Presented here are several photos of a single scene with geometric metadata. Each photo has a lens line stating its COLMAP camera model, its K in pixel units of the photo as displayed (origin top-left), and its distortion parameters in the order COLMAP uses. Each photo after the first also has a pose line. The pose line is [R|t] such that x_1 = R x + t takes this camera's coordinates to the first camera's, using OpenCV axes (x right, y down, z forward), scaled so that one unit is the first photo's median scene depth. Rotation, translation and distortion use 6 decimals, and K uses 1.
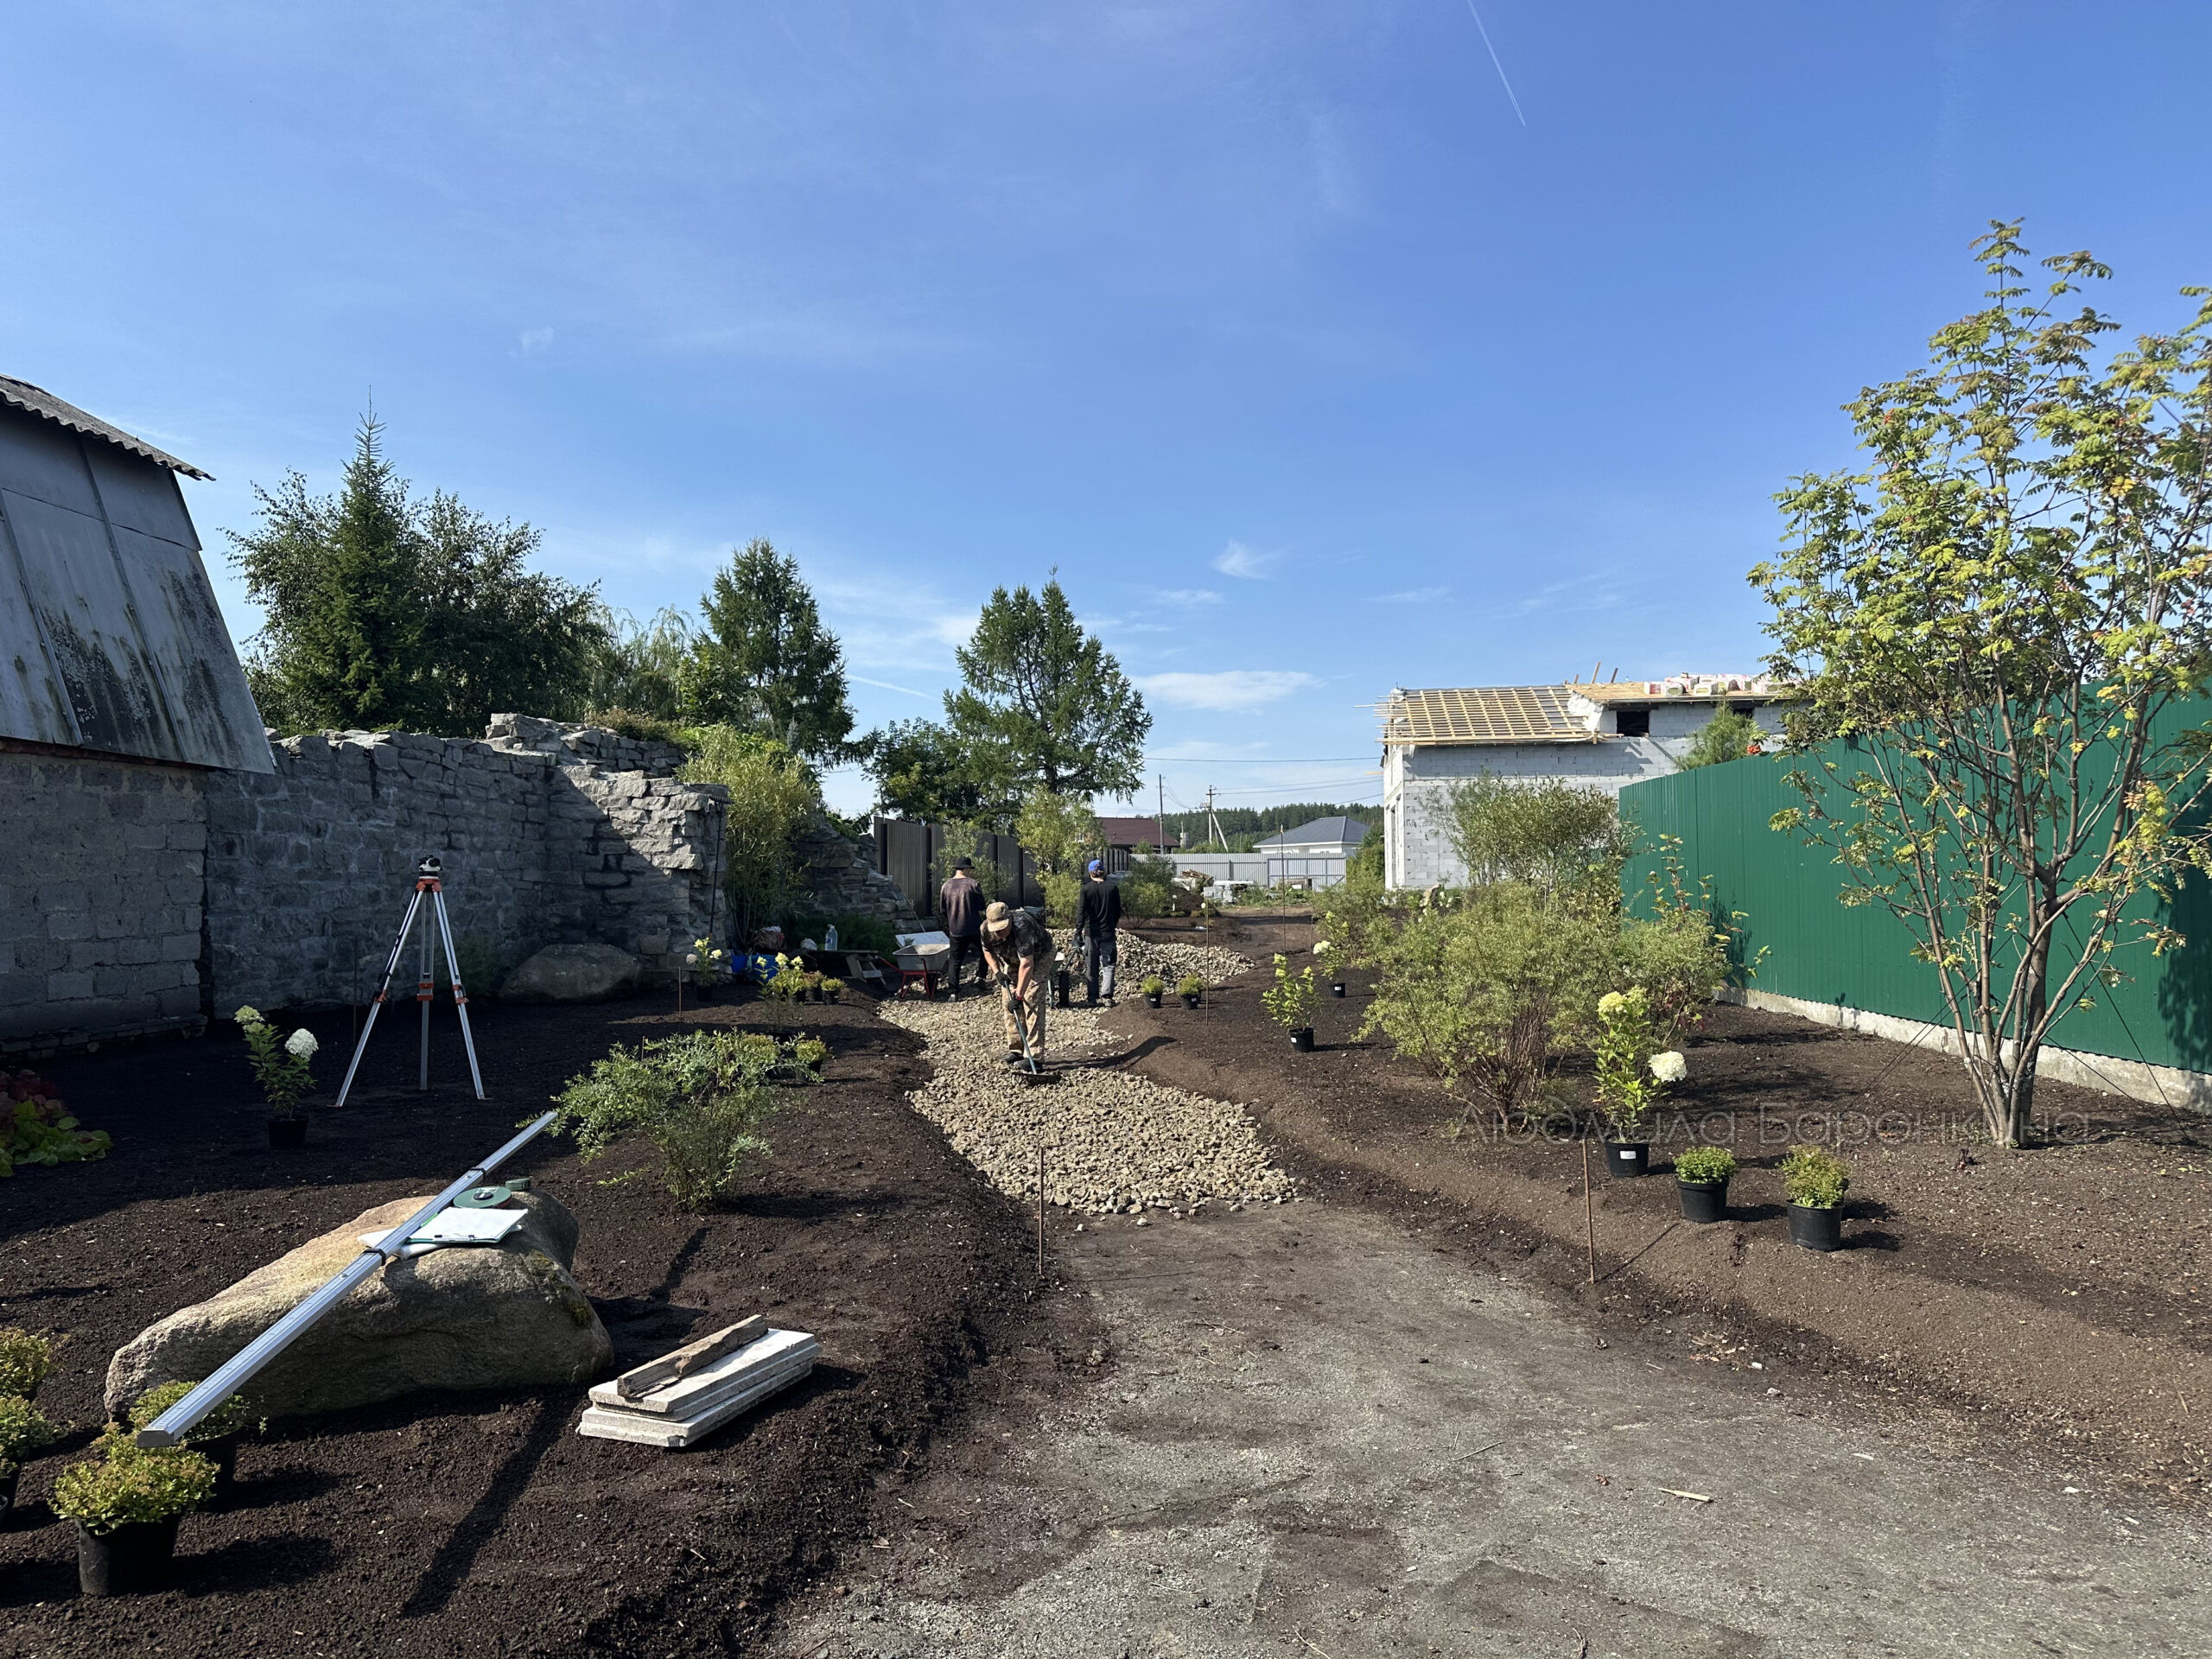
lens RADIAL K [[1544.8, 0, 1127.3], [0, 1544.8, 828.0], [0, 0, 1]] dist [0.035232, -0.025578]
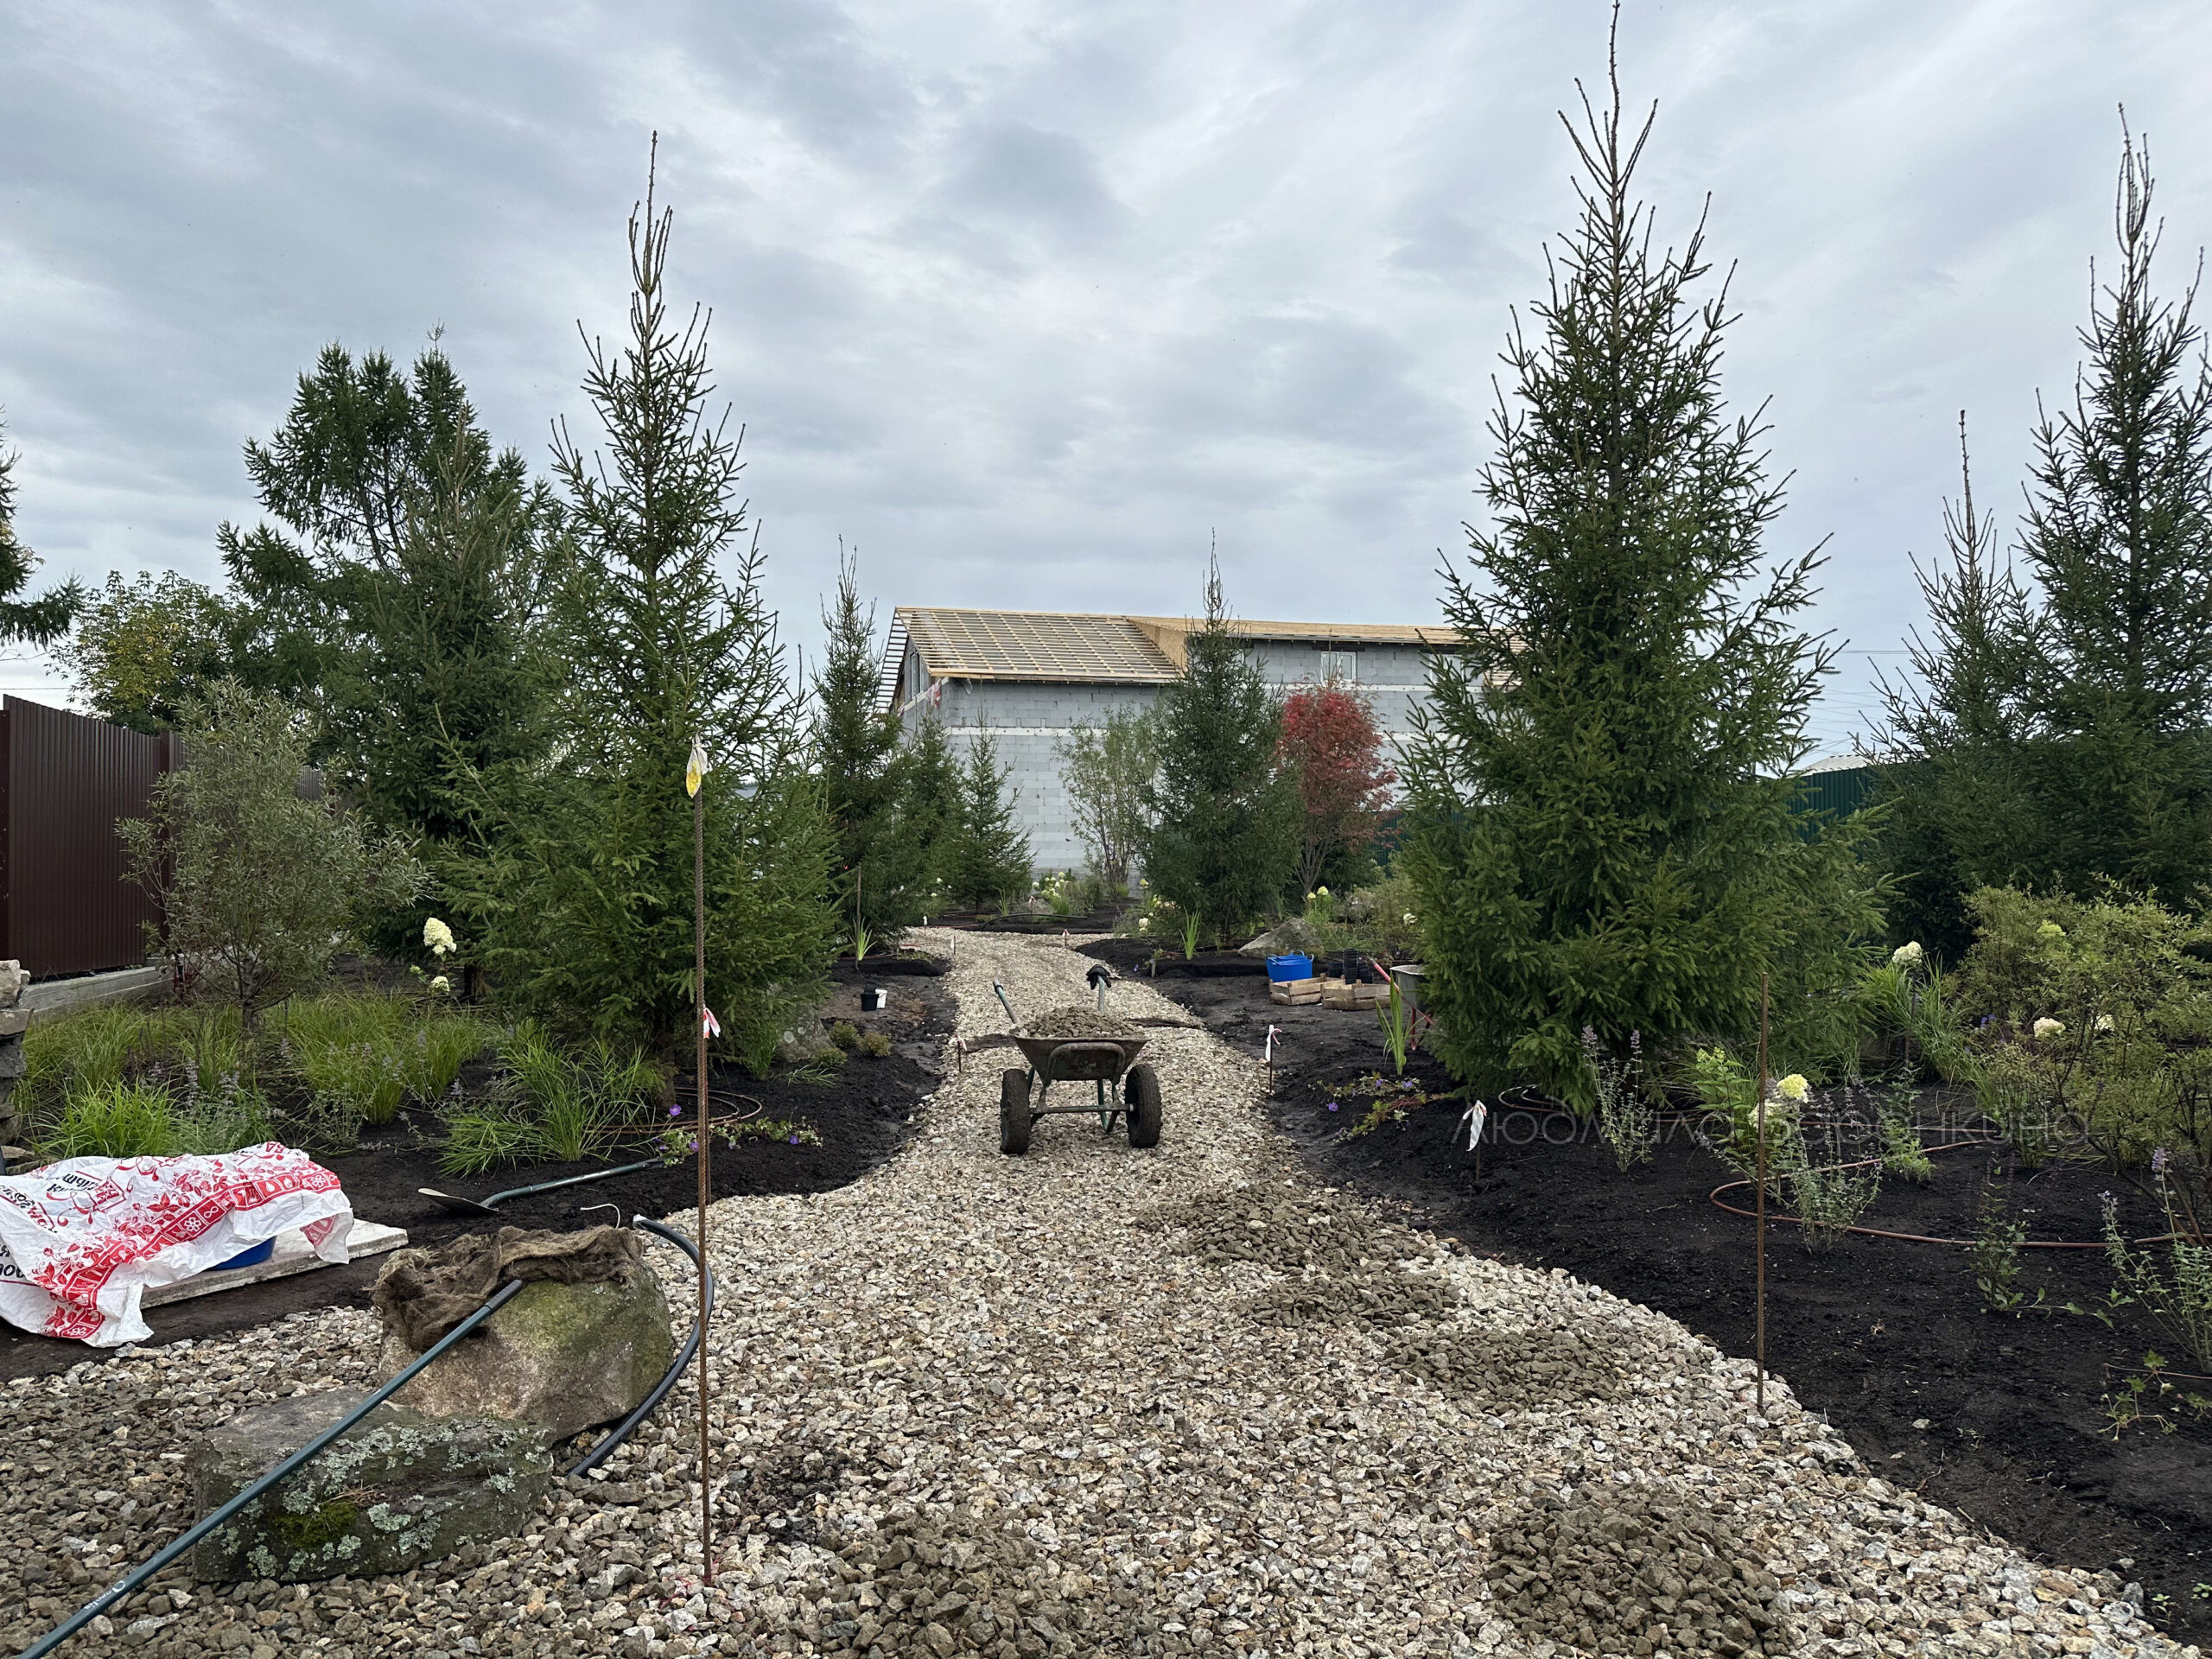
lens RADIAL K [[1544.8, 0, 1123.5], [0, 1544.8, 836.5], [0, 0, 1]] dist [0.035232, -0.025578]
pose [[0.920837, 0.008118, 0.389864, -0.036882], [-0.015862, 0.999736, 0.016649, 0.010217], [-0.389626, -0.021516, 0.920722, 0.353731]]
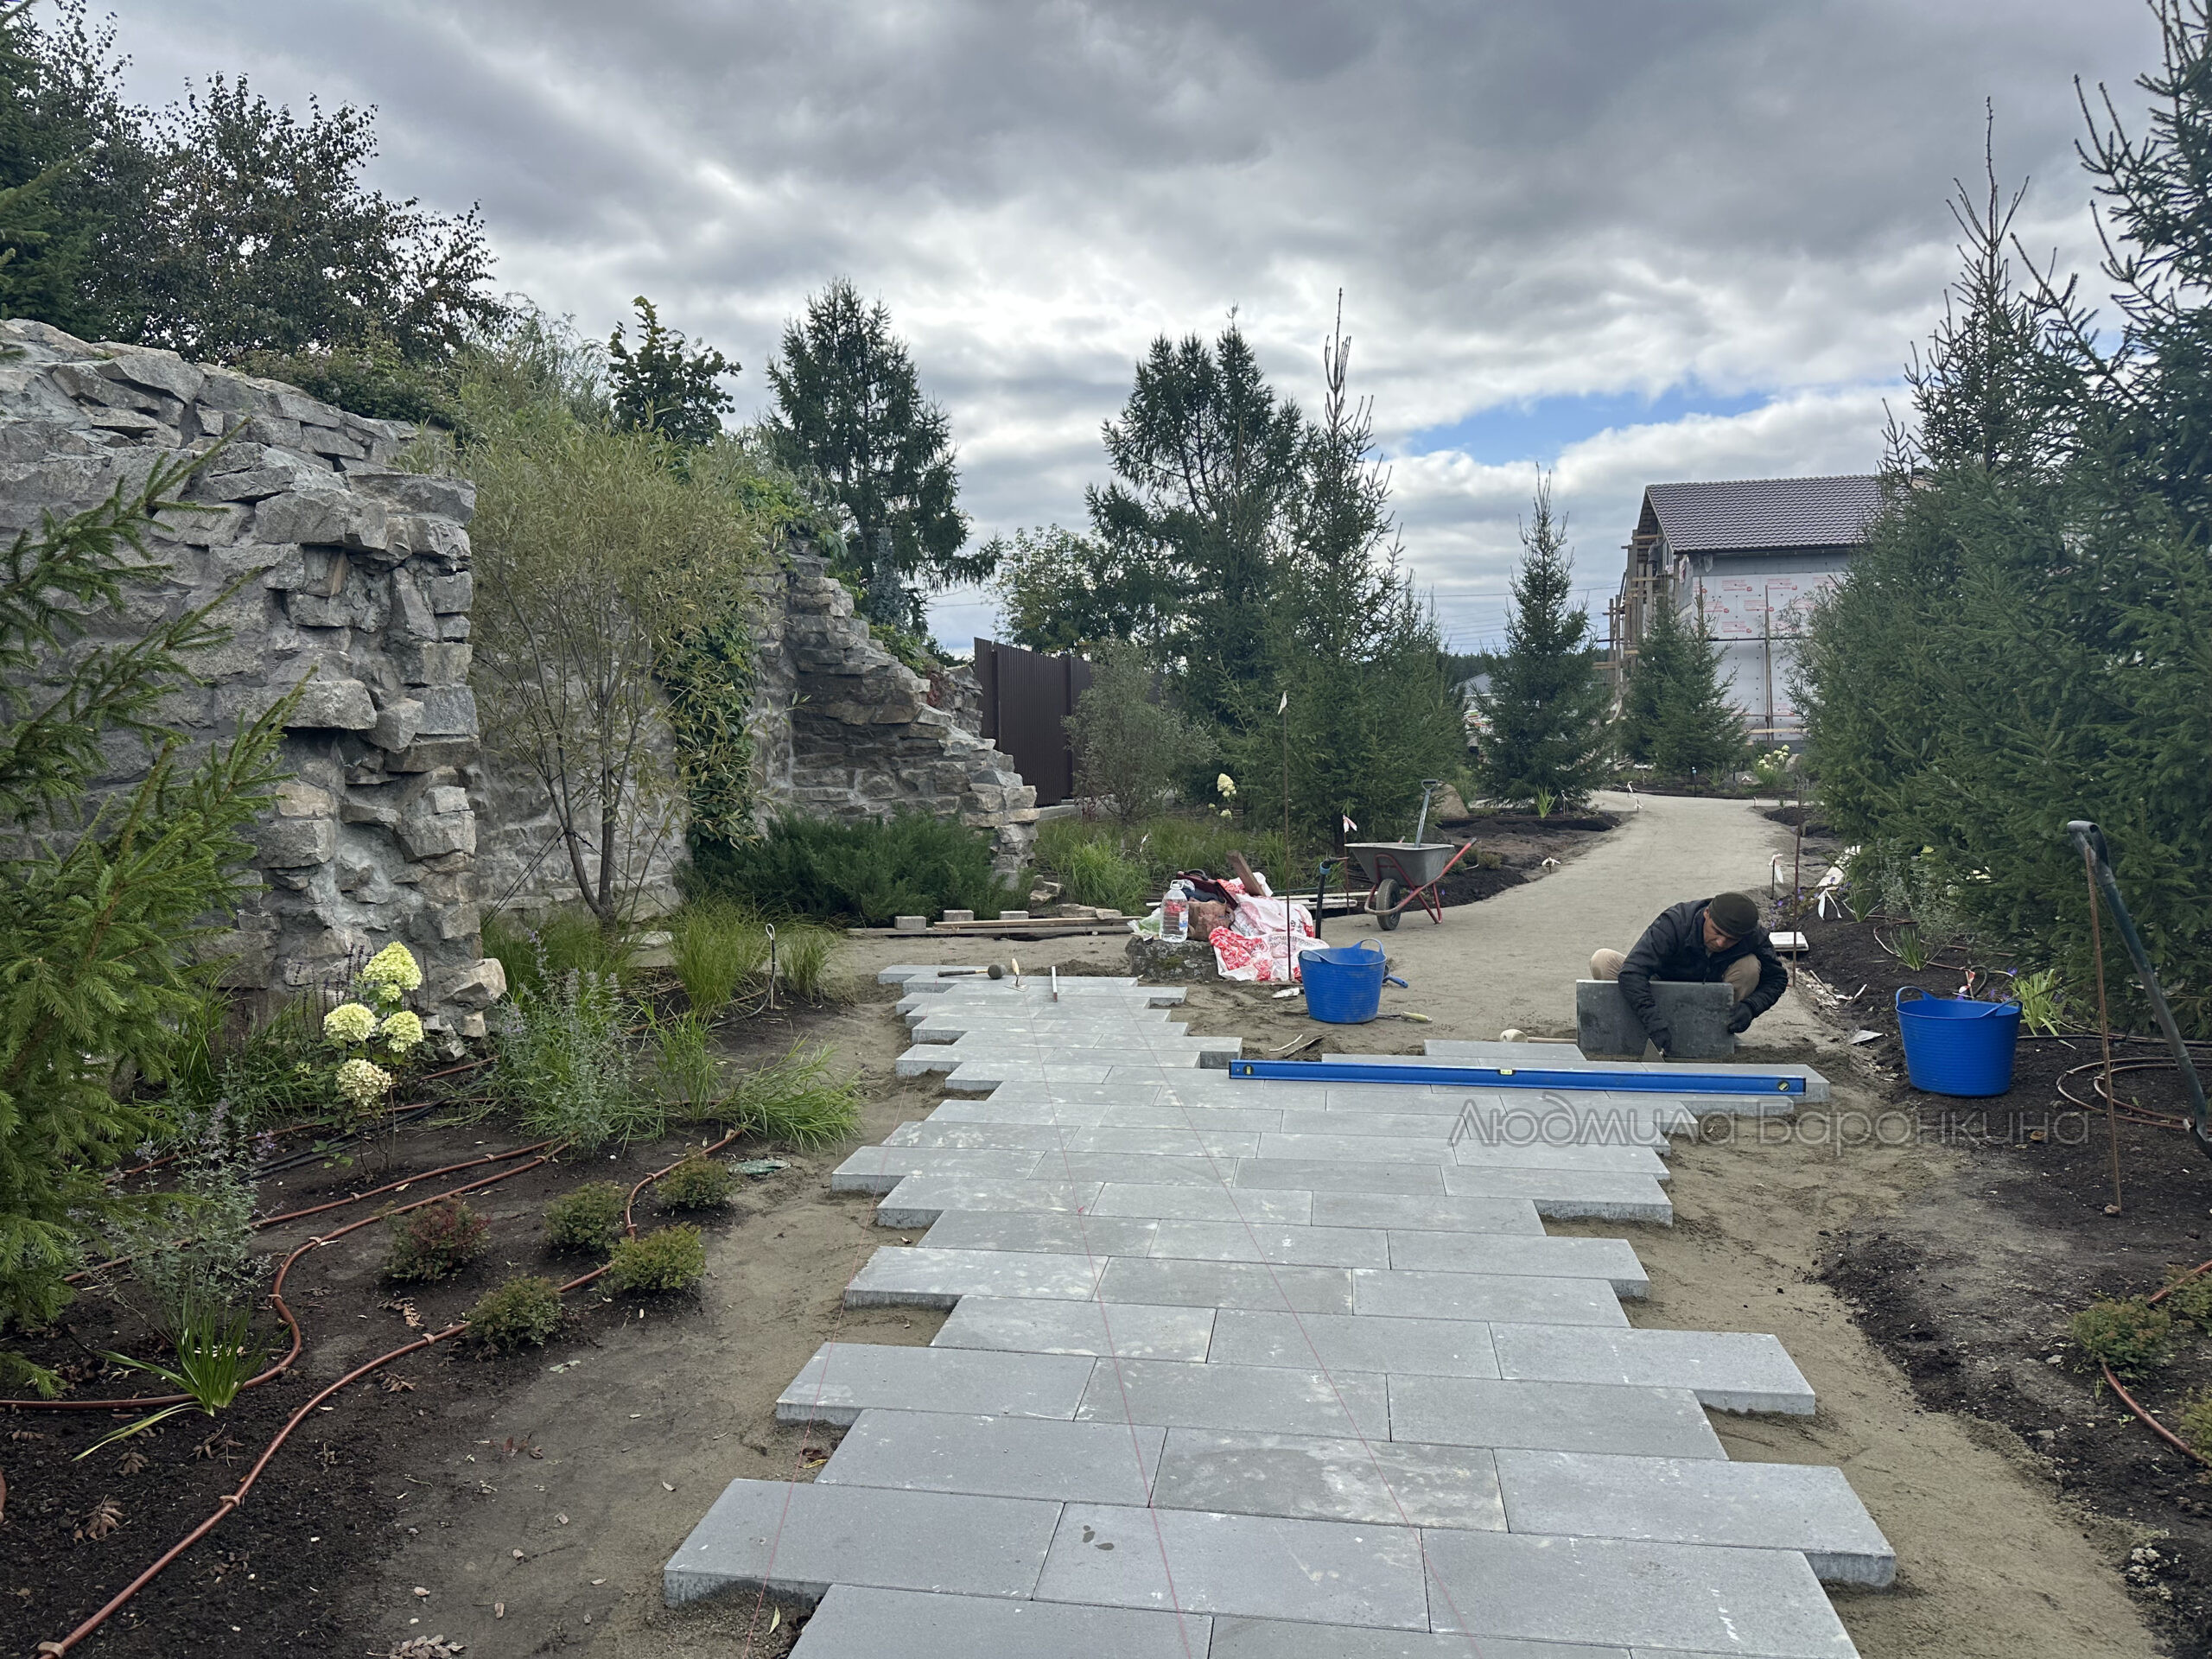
lens RADIAL K [[1544.8, 0, 1093.0], [0, 1544.8, 845.0], [0, 0, 1]] dist [0.035232, -0.025578]
pose [[0.993641, 0.003219, -0.112545, -0.030780], [0.008530, 0.994567, 0.103750, 0.006581], [0.112267, -0.104051, 0.988215, 0.246038]]
